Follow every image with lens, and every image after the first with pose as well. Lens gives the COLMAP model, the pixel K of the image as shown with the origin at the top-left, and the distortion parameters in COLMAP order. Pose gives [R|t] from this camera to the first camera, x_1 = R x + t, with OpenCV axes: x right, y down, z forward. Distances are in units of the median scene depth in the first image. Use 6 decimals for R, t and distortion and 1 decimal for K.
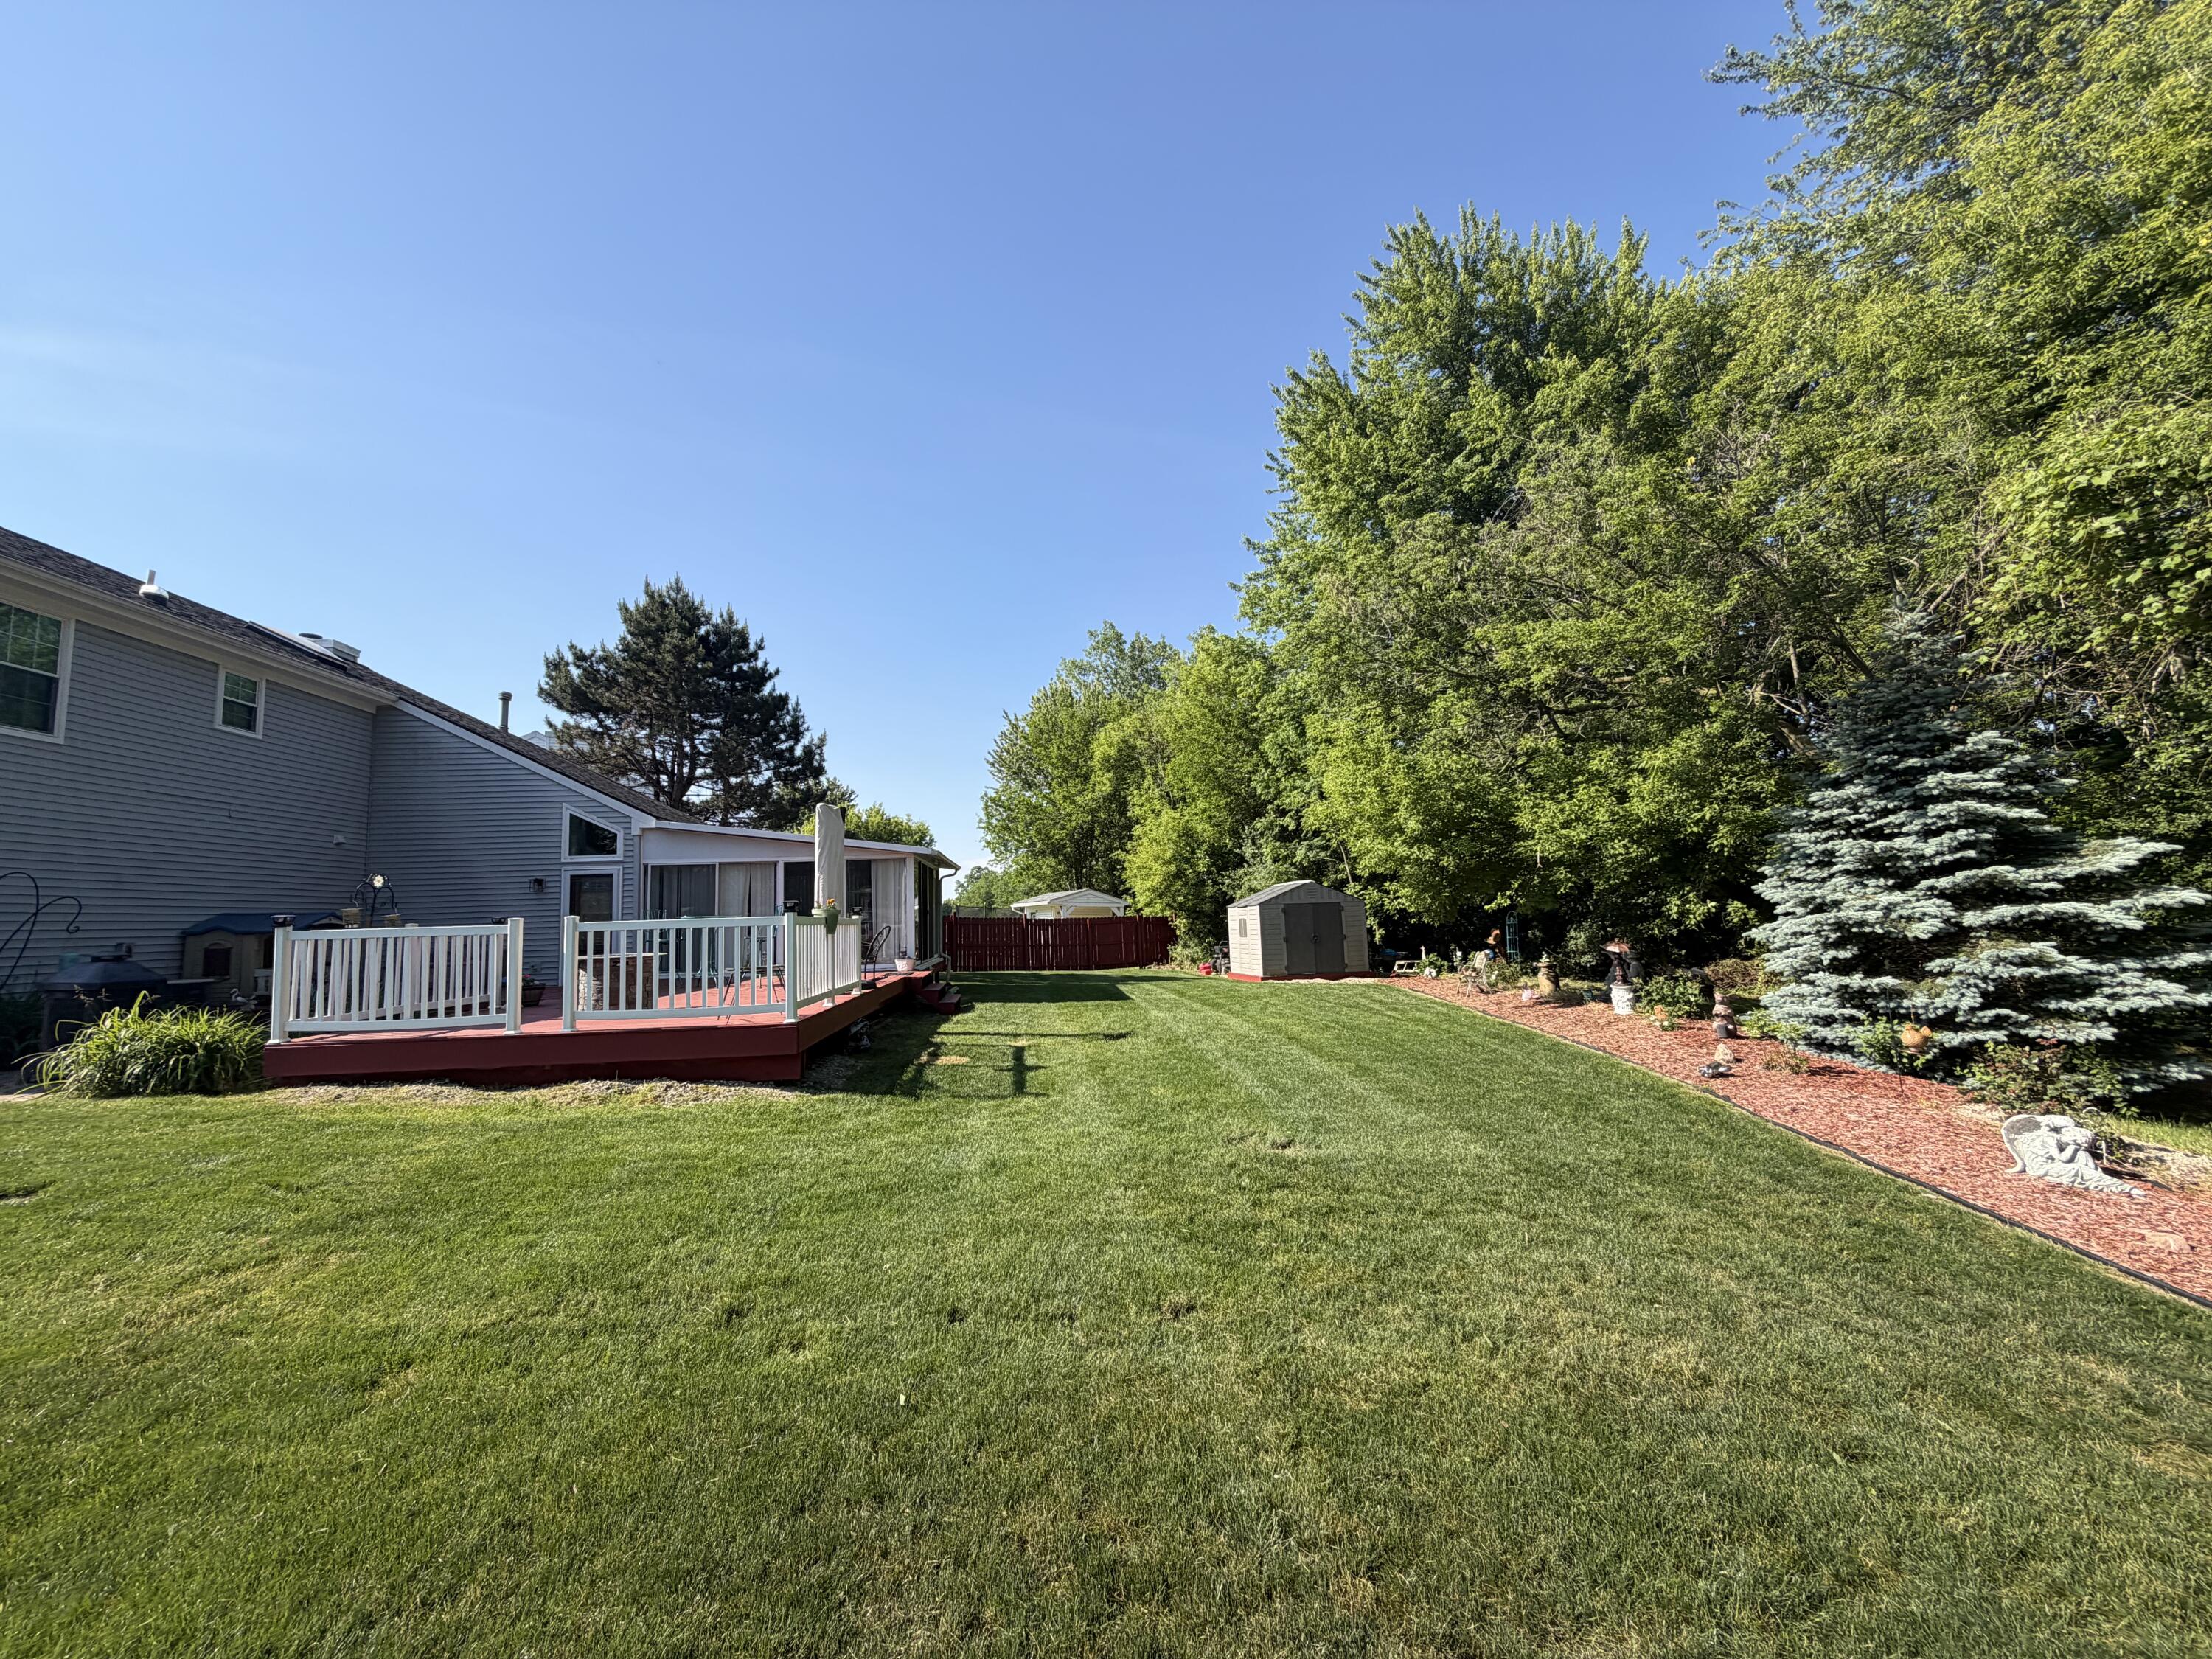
lens RADIAL K [[887.0, 0, 1093.2], [0, 887.0, 824.8], [0, 0, 1]] dist [0.000322, -0.000122]
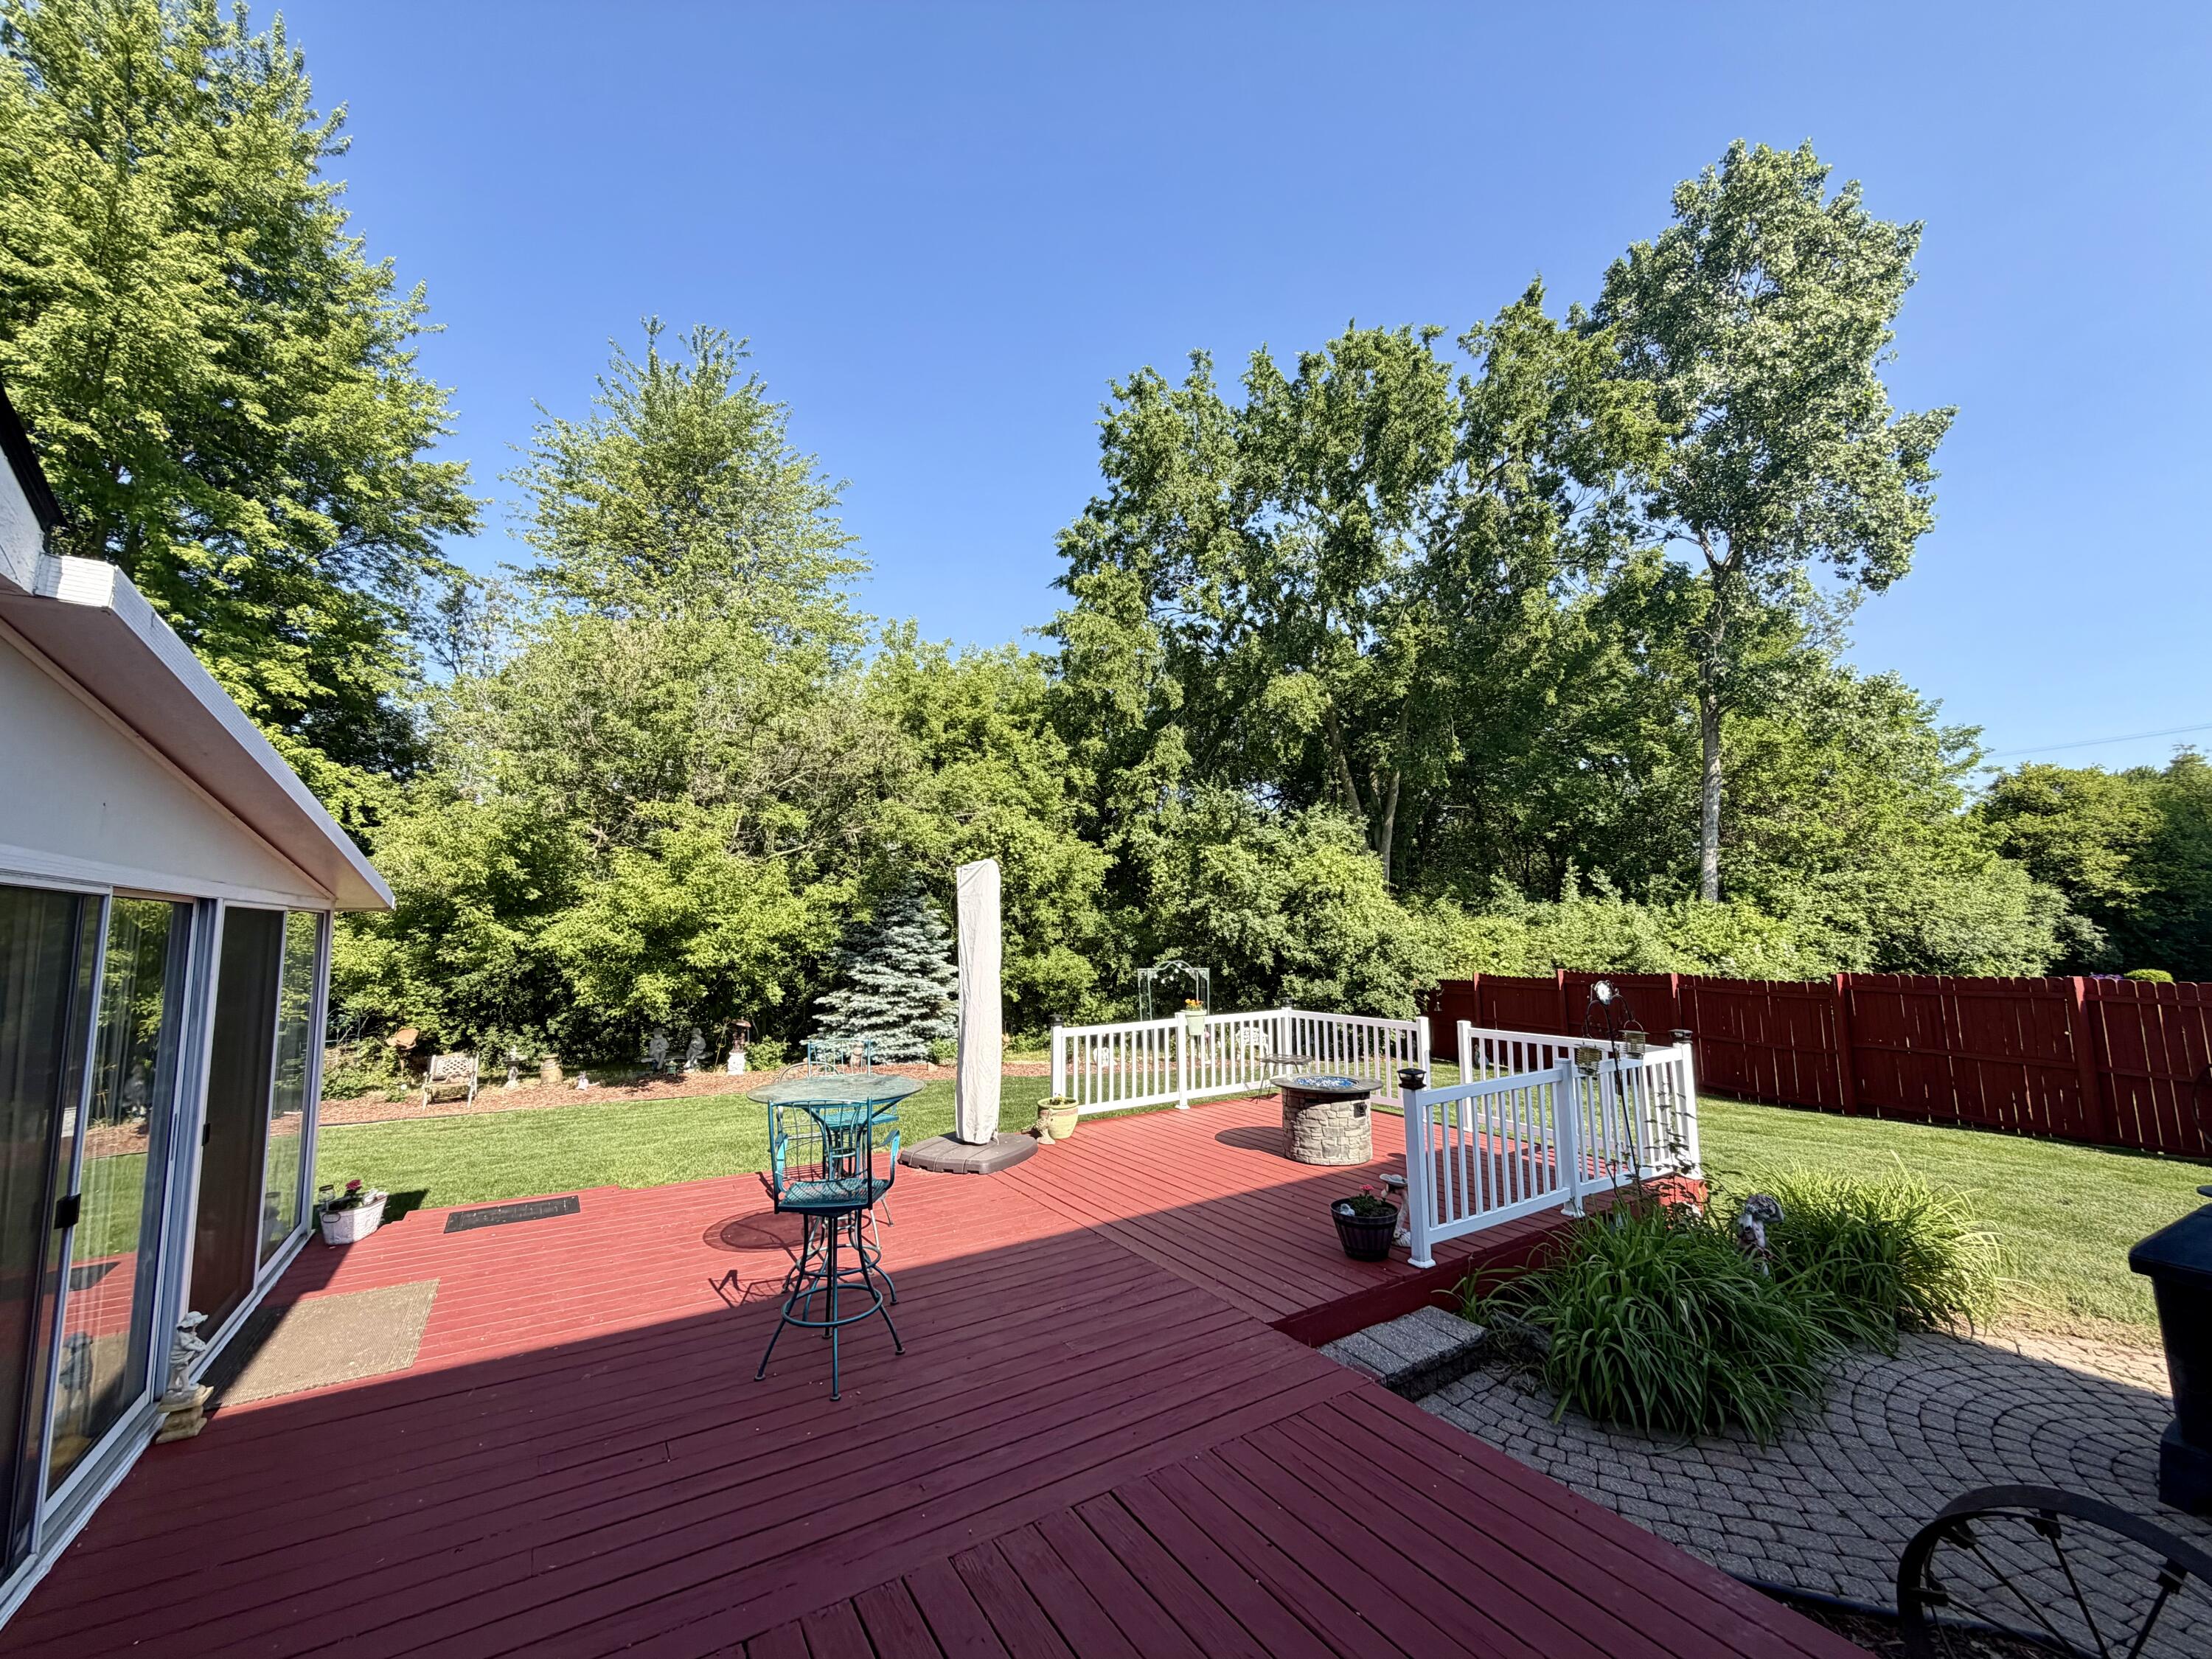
lens RADIAL K [[887.0, 0, 1090.0], [0, 887.0, 818.1], [0, 0, 1]] dist [0.000322, -0.000122]
pose [[-0.475018, 0.146300, 0.867730, -1.167517], [-0.064289, 0.977678, -0.200030, 0.093848], [-0.877625, -0.150803, -0.455009, 1.629143]]
